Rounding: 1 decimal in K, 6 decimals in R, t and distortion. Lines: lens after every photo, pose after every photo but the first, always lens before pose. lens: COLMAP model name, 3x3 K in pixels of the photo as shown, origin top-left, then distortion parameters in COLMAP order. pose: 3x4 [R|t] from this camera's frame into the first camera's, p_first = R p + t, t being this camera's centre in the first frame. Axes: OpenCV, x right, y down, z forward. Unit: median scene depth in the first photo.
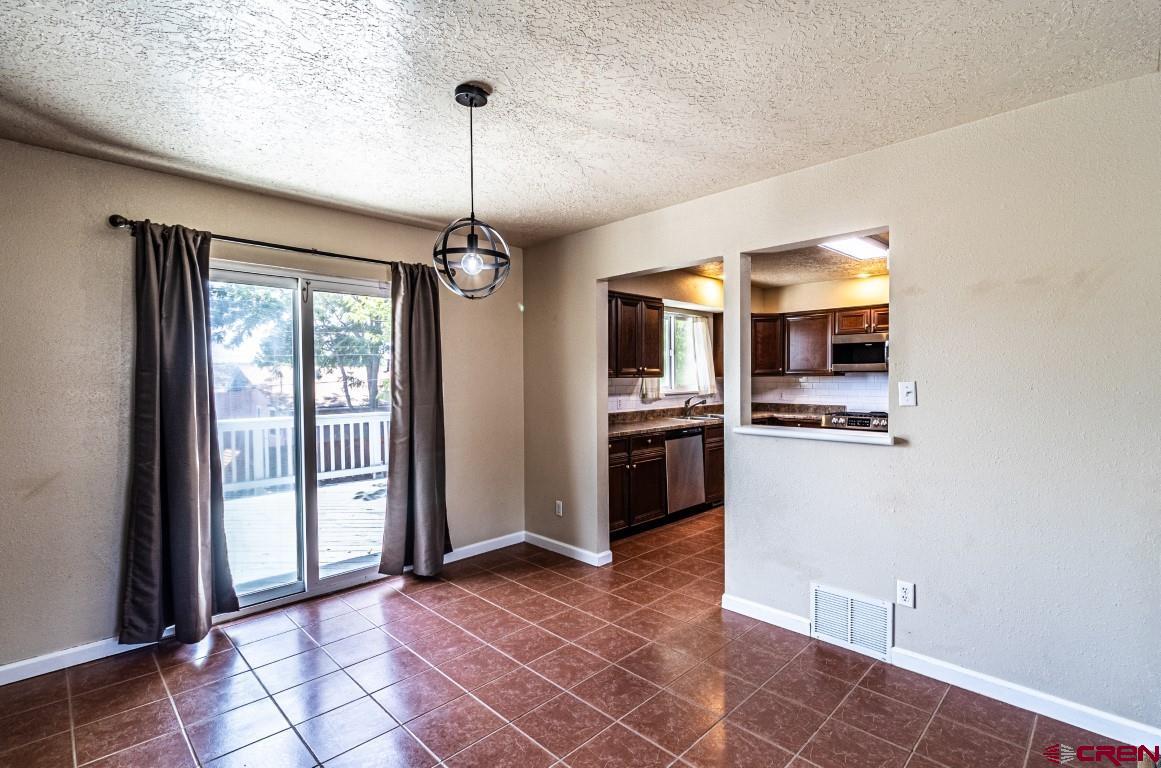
lens RADIAL K [[536.2, 0, 604.2], [0, 536.2, 390.1], [0, 0, 1]] dist [-0.002886, 0.000866]
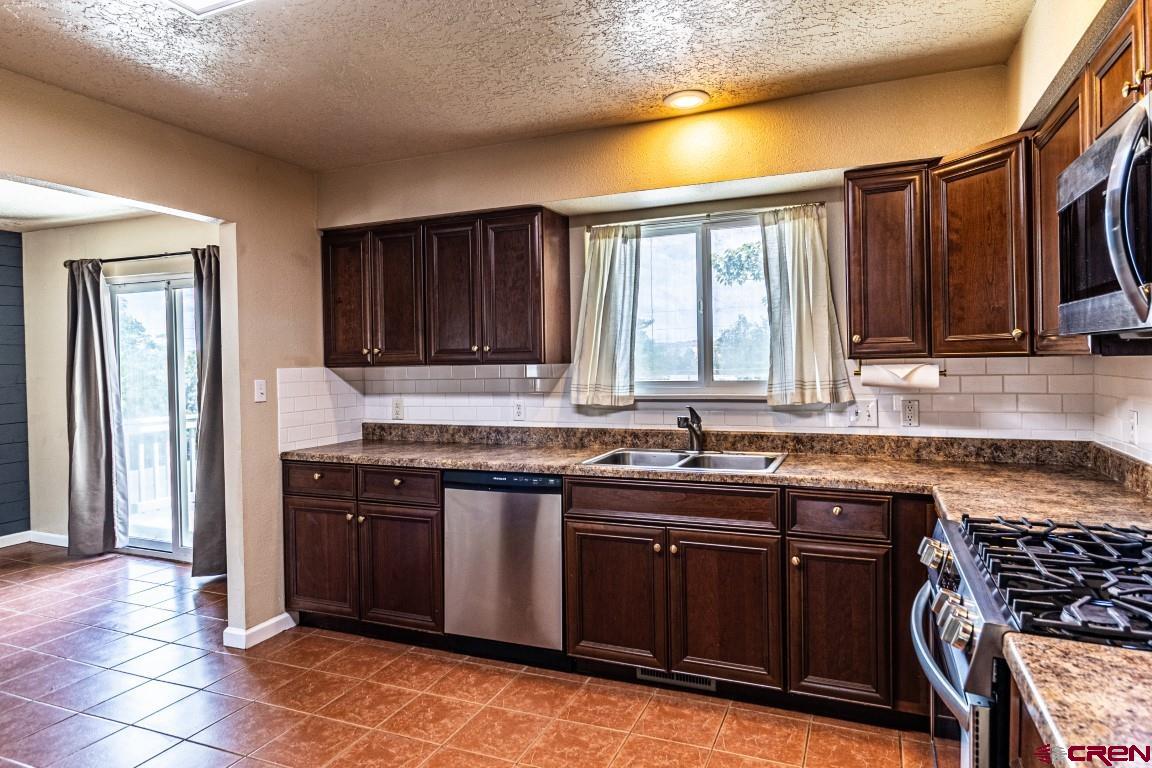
lens RADIAL K [[676.6, 0, 577.1], [0, 676.6, 366.4], [0, 0, 1]] dist [0.007177, -0.004007]
pose [[0.372407, 0.009465, -0.928021, 0.623246], [-0.009609, 0.999934, 0.006342, -0.022934], [0.928020, 0.006555, 0.372473, 0.714478]]
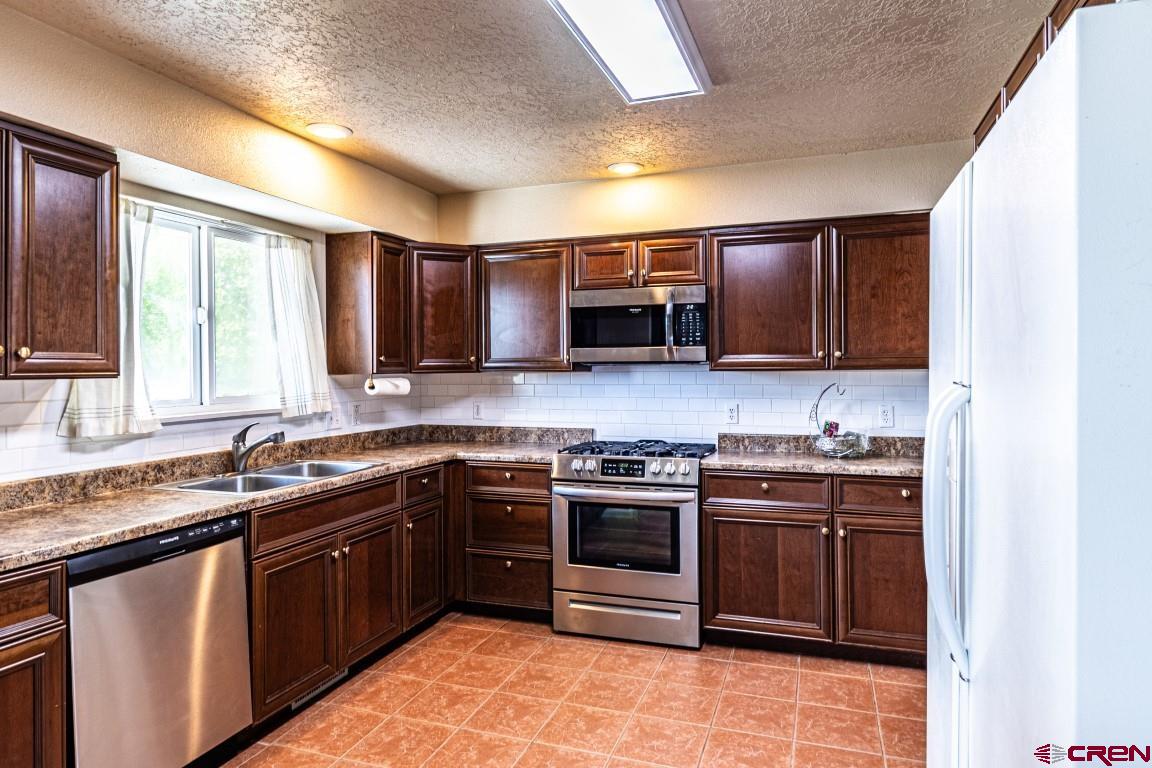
lens RADIAL K [[676.6, 0, 595.0], [0, 676.6, 367.8], [0, 0, 1]] dist [0.007177, -0.004007]
pose [[0.901575, -0.000365, 0.432623, 0.176384], [0.013917, 0.999507, -0.028160, -0.012403], [-0.432399, 0.031409, 0.901135, 0.427557]]
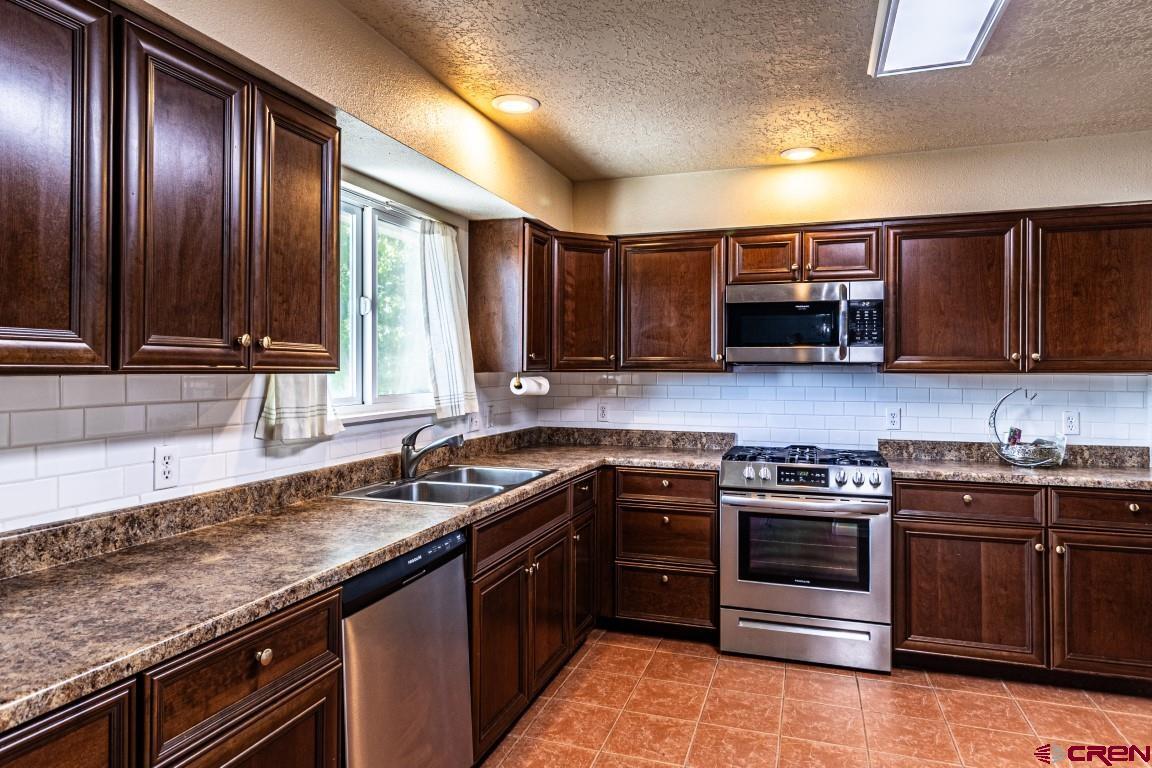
lens RADIAL K [[676.6, 0, 596.7], [0, 676.6, 367.9], [0, 0, 1]] dist [0.007177, -0.004007]
pose [[0.893841, 0.009788, 0.448277, 0.062334], [0.003624, 0.999571, -0.029050, -0.013671], [-0.448369, 0.027590, 0.893423, 0.531719]]
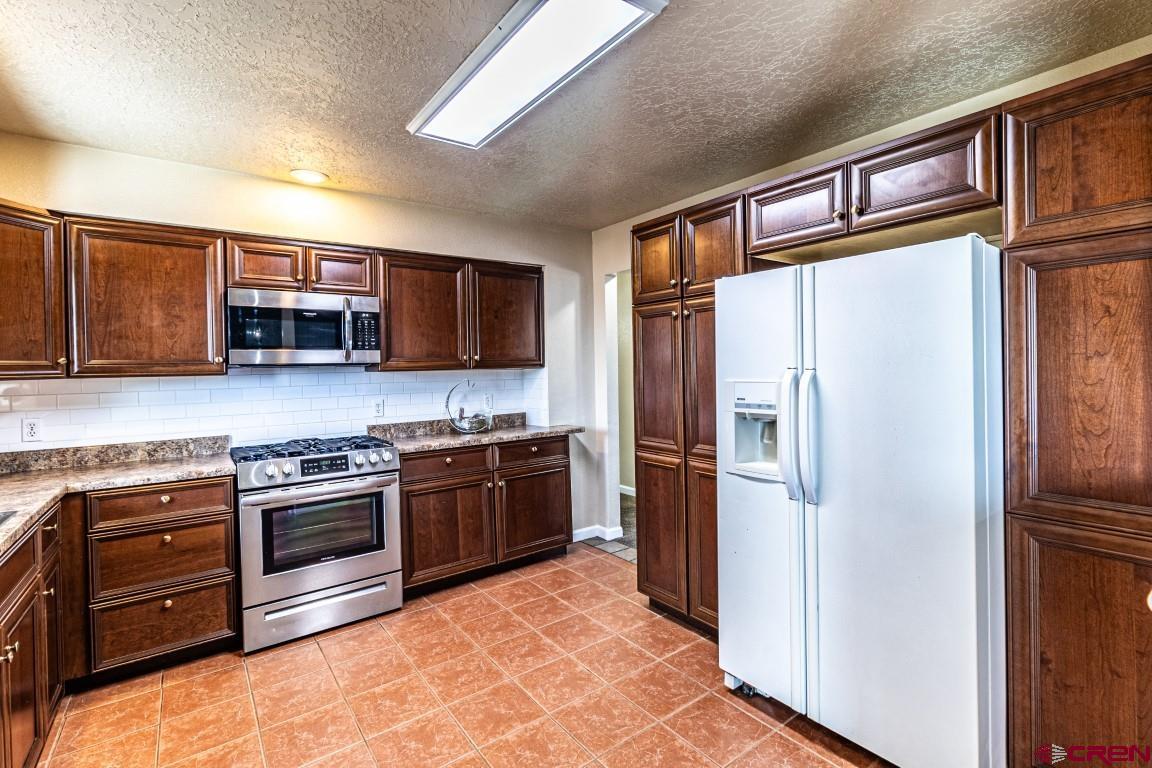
lens RADIAL K [[527.5, 0, 584.3], [0, 527.5, 370.0], [0, 0, 1]] dist [-0.000334, 0.000281]
pose [[0.147640, -0.004334, 0.989032, 0.019850], [0.045636, 0.998955, -0.002435, -0.015759], [-0.987988, 0.045495, 0.147683, 0.637880]]
